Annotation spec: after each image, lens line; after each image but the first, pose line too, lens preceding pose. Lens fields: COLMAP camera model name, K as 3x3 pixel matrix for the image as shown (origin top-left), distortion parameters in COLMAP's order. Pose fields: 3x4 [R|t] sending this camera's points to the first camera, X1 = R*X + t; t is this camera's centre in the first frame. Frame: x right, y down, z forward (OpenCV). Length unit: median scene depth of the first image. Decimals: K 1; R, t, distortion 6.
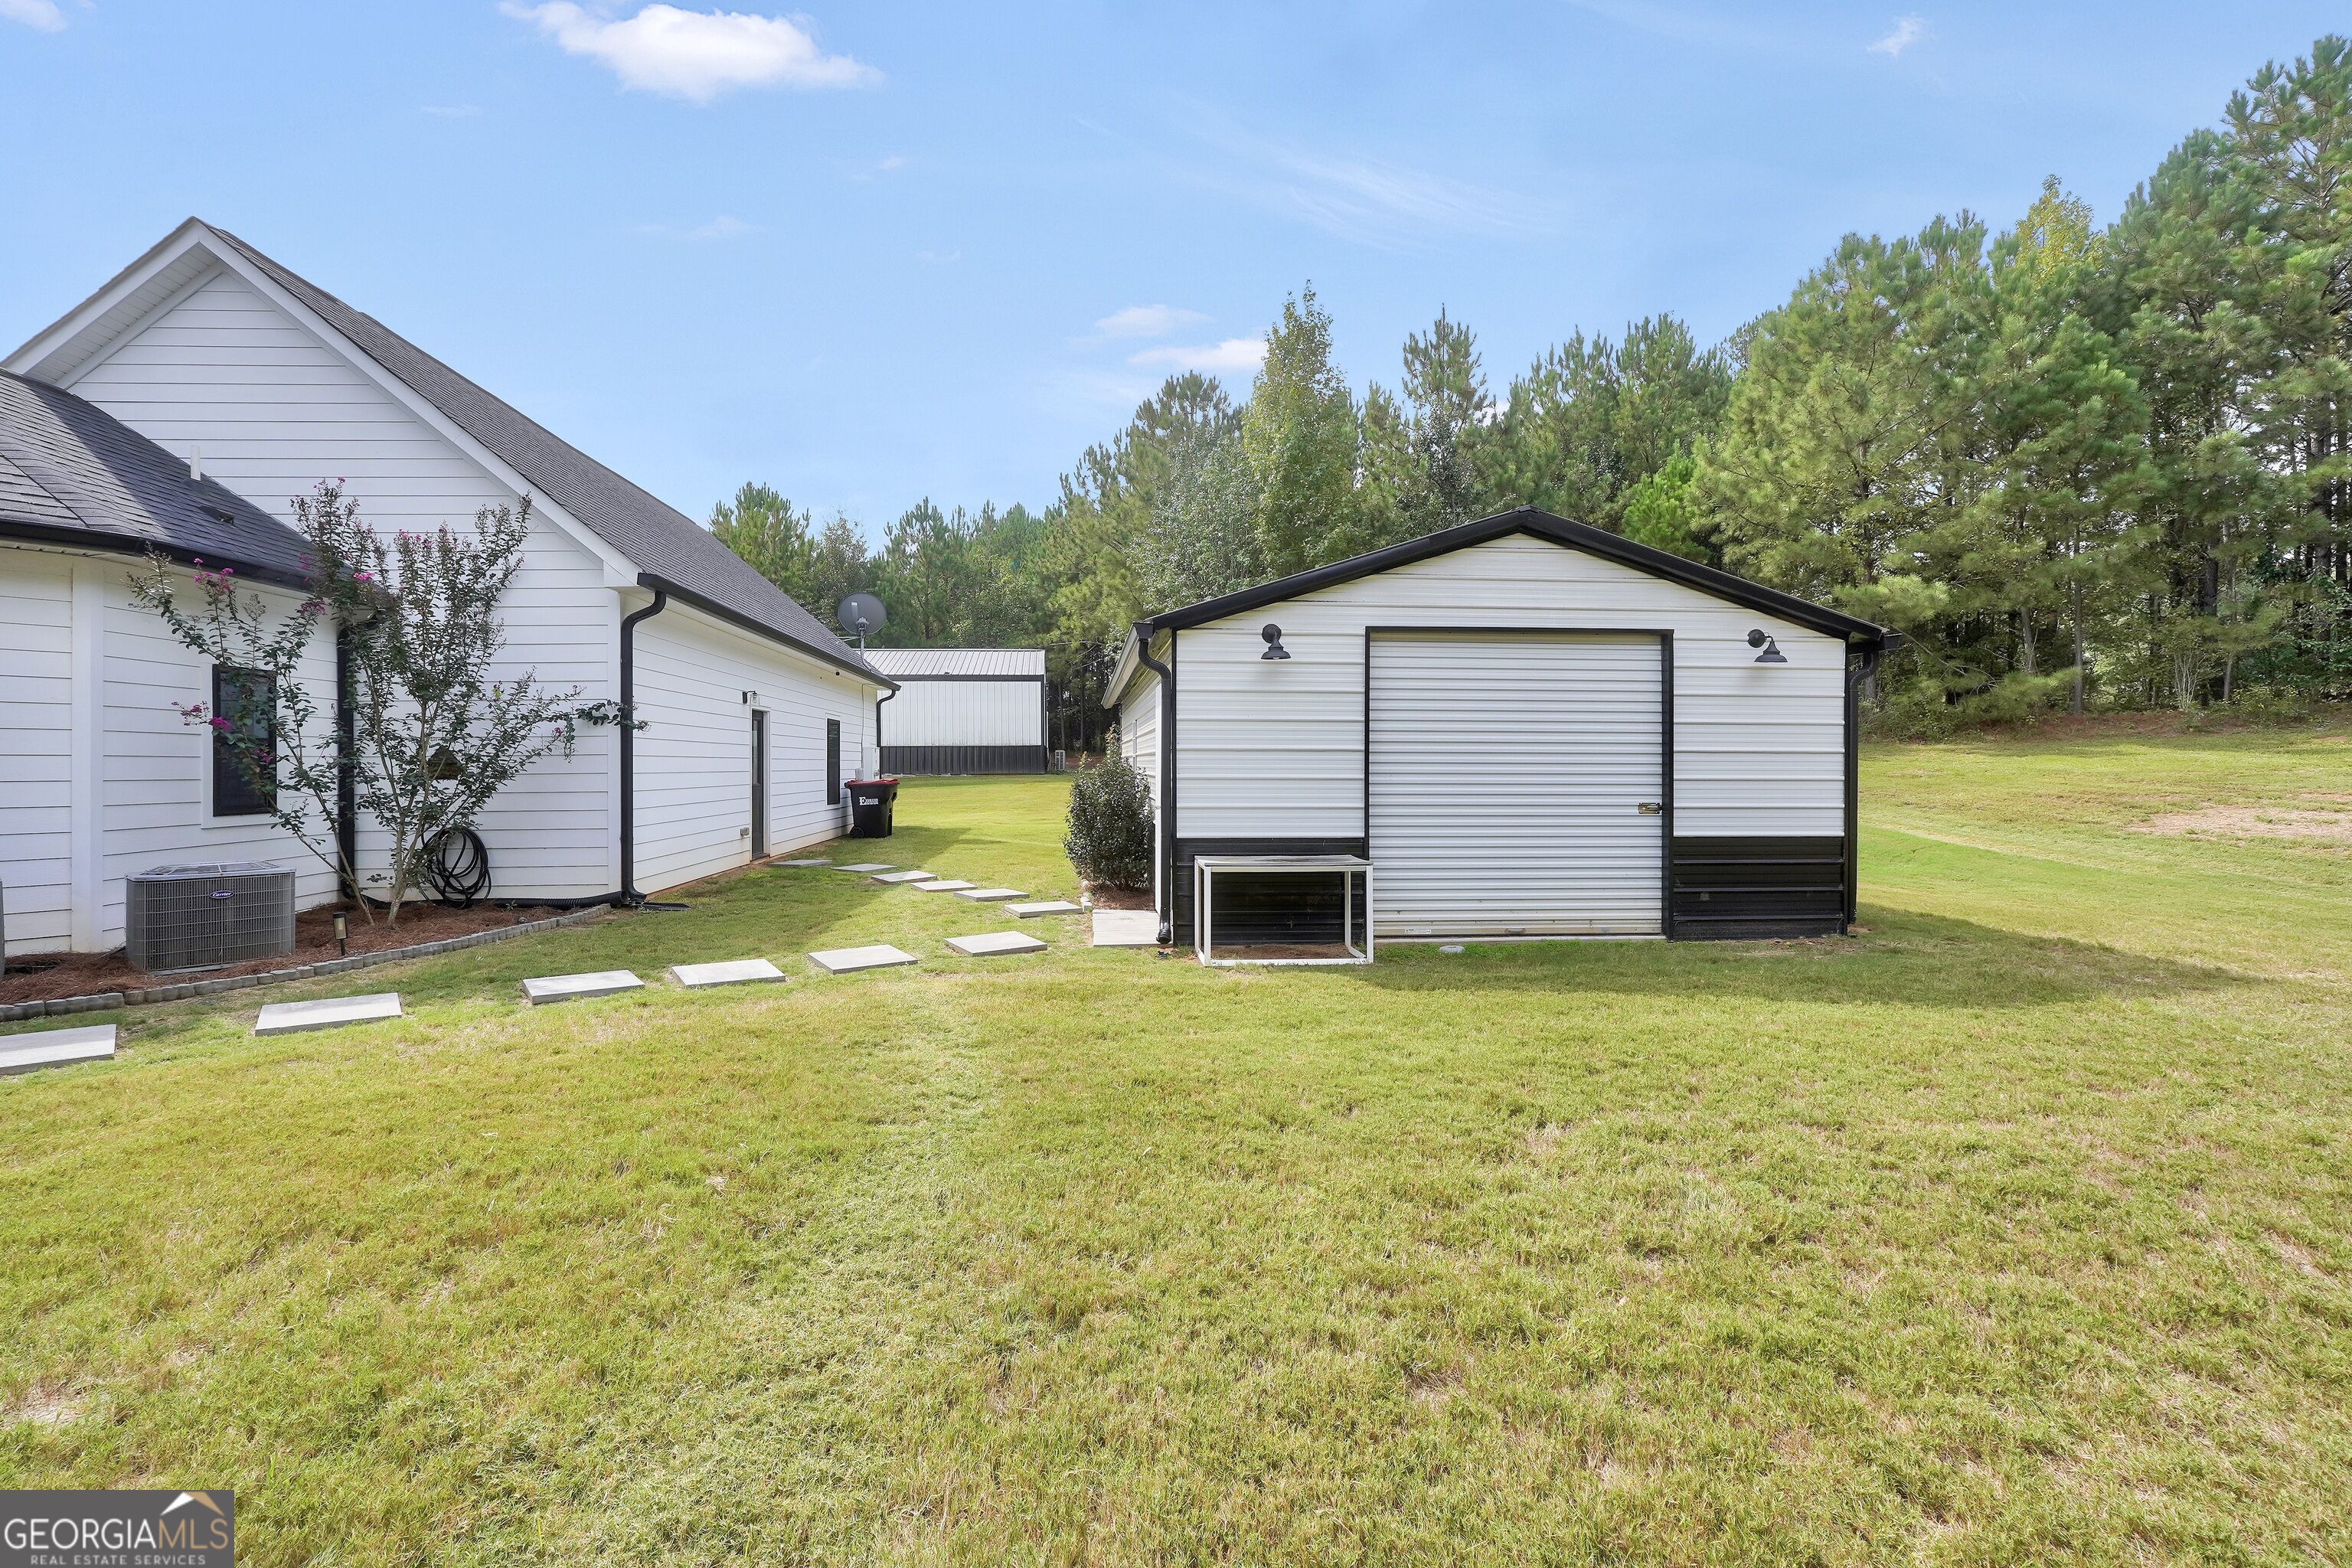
lens RADIAL K [[1006.6, 0, 1156.7], [0, 1006.6, 772.1], [0, 0, 1]] dist [-0.019117, 0.008671]
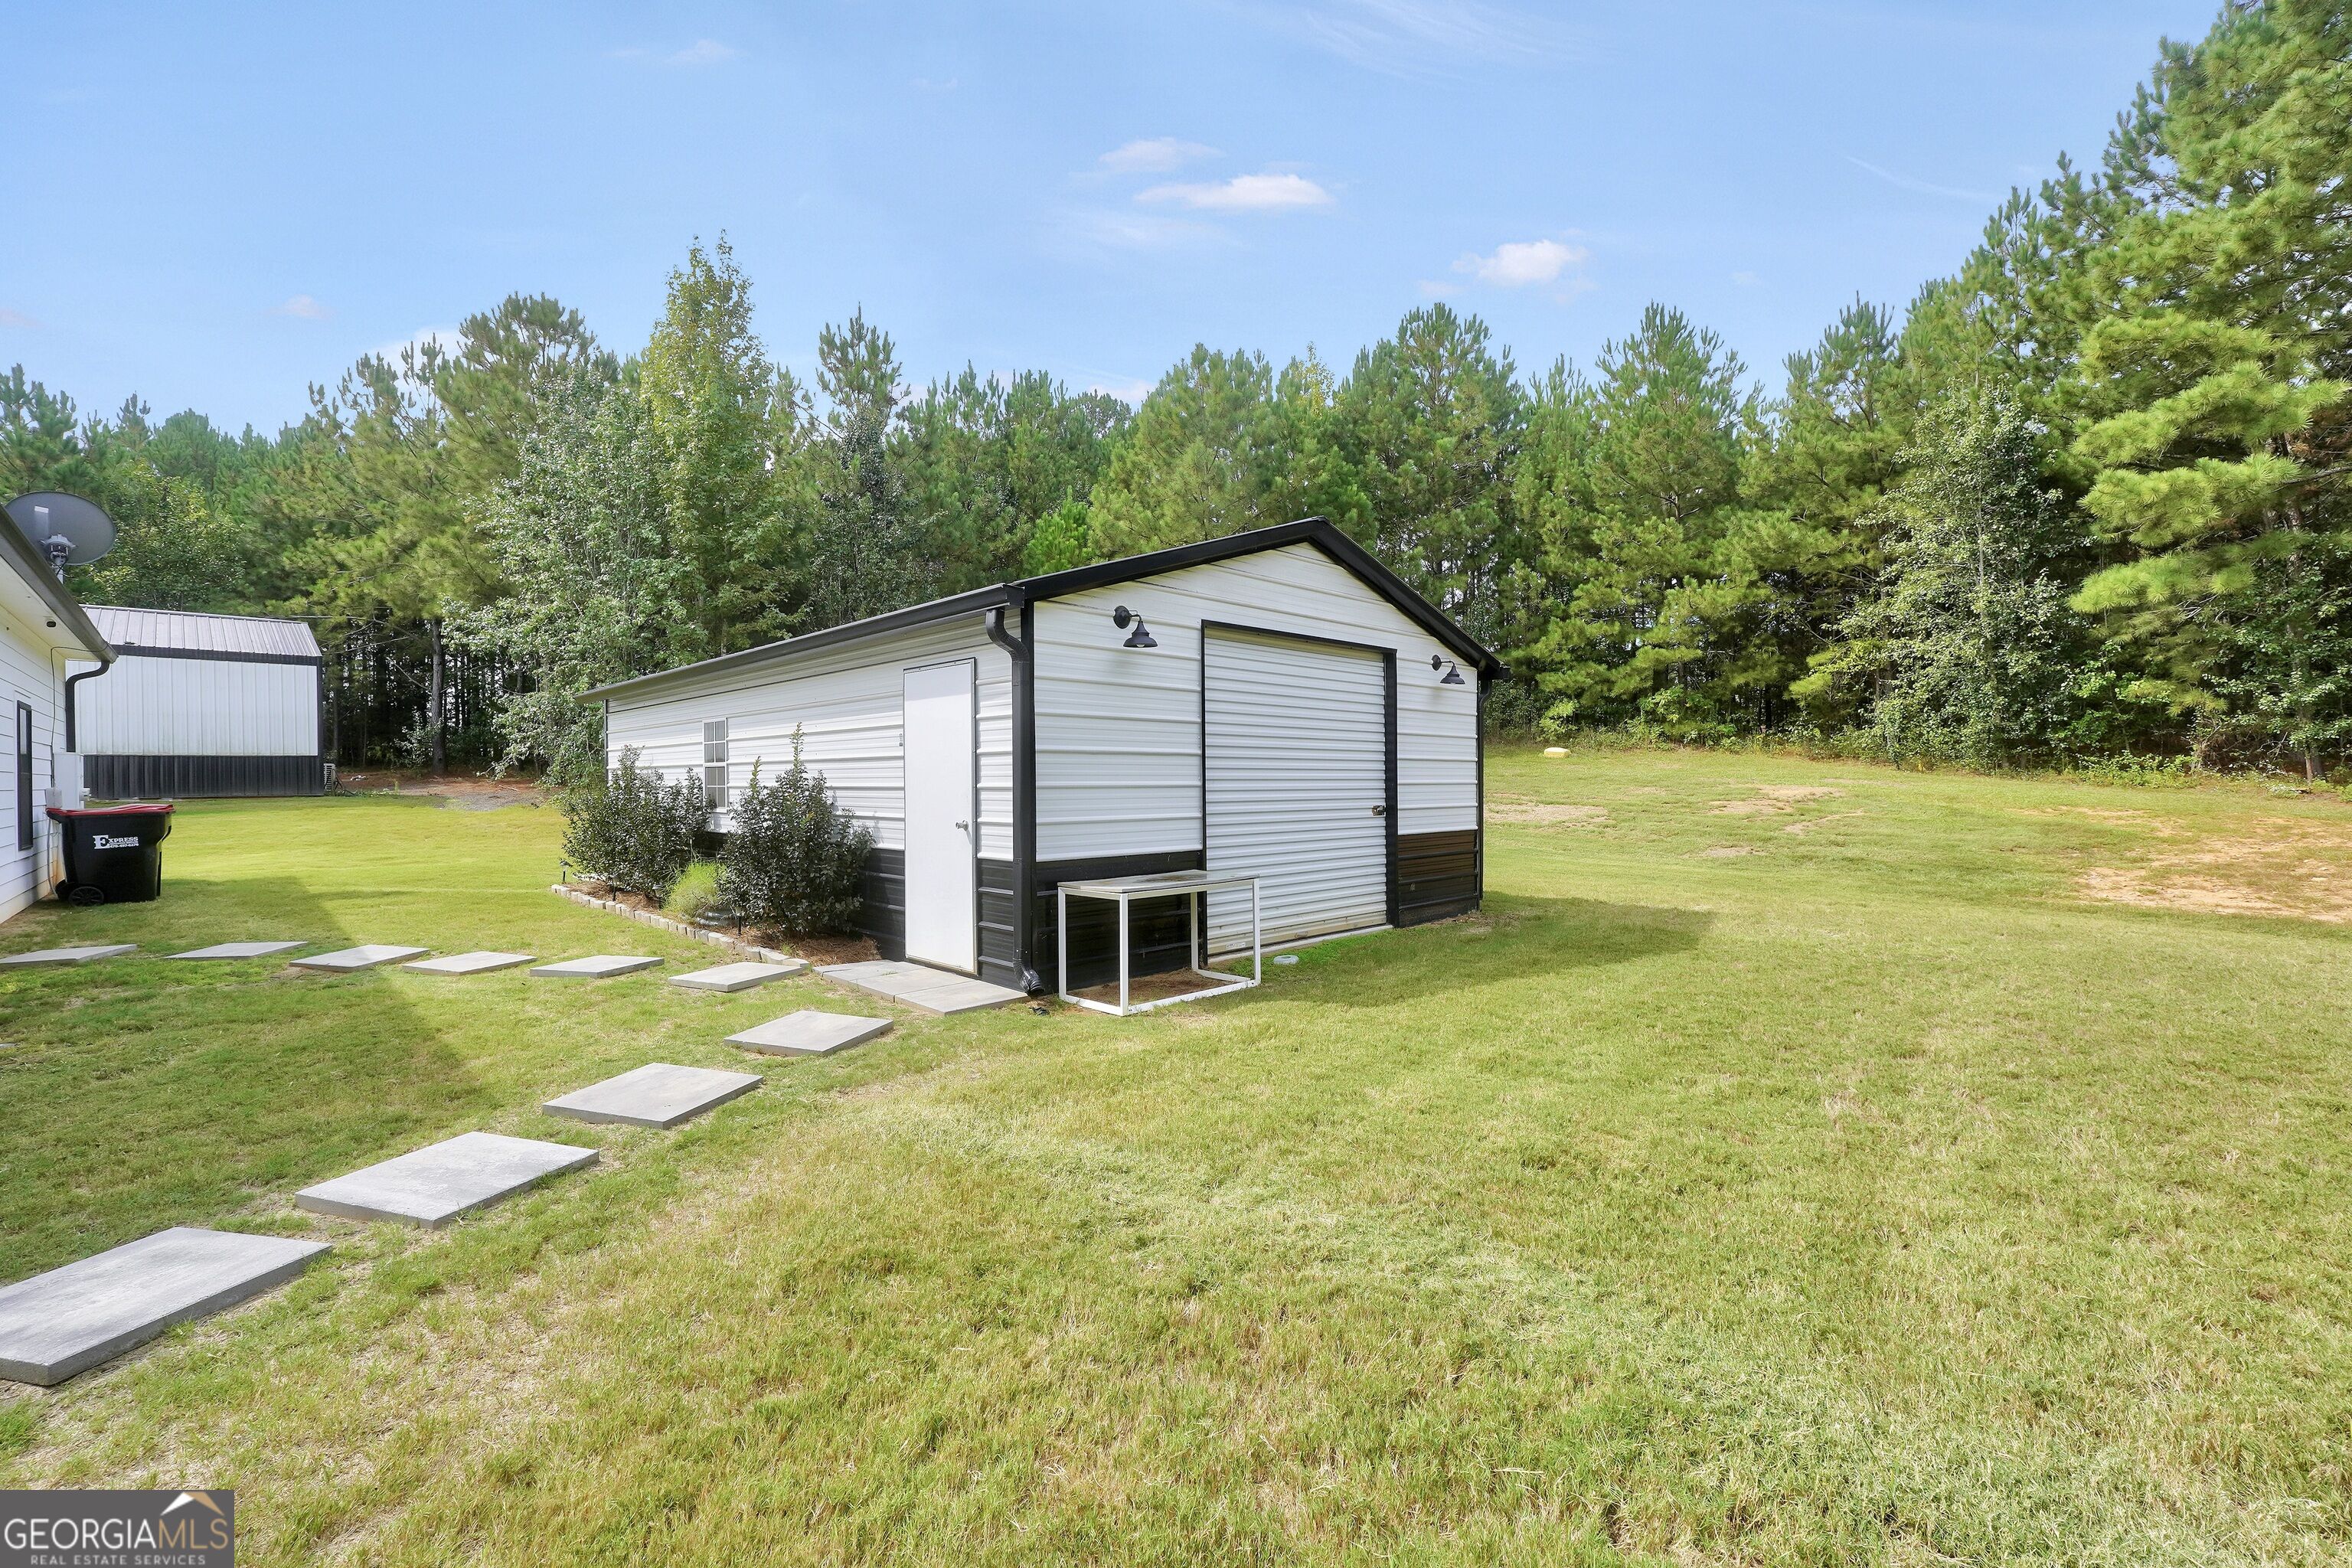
lens RADIAL K [[990.7, 0, 1149.2], [0, 990.7, 788.6], [0, 0, 1]] dist [-0.012143, 0.000734]
pose [[0.767902, -0.011115, 0.640471, -0.162208], [0.011823, 0.999925, 0.003177, 0.002269], [-0.640458, 0.005132, 0.767976, 0.134200]]
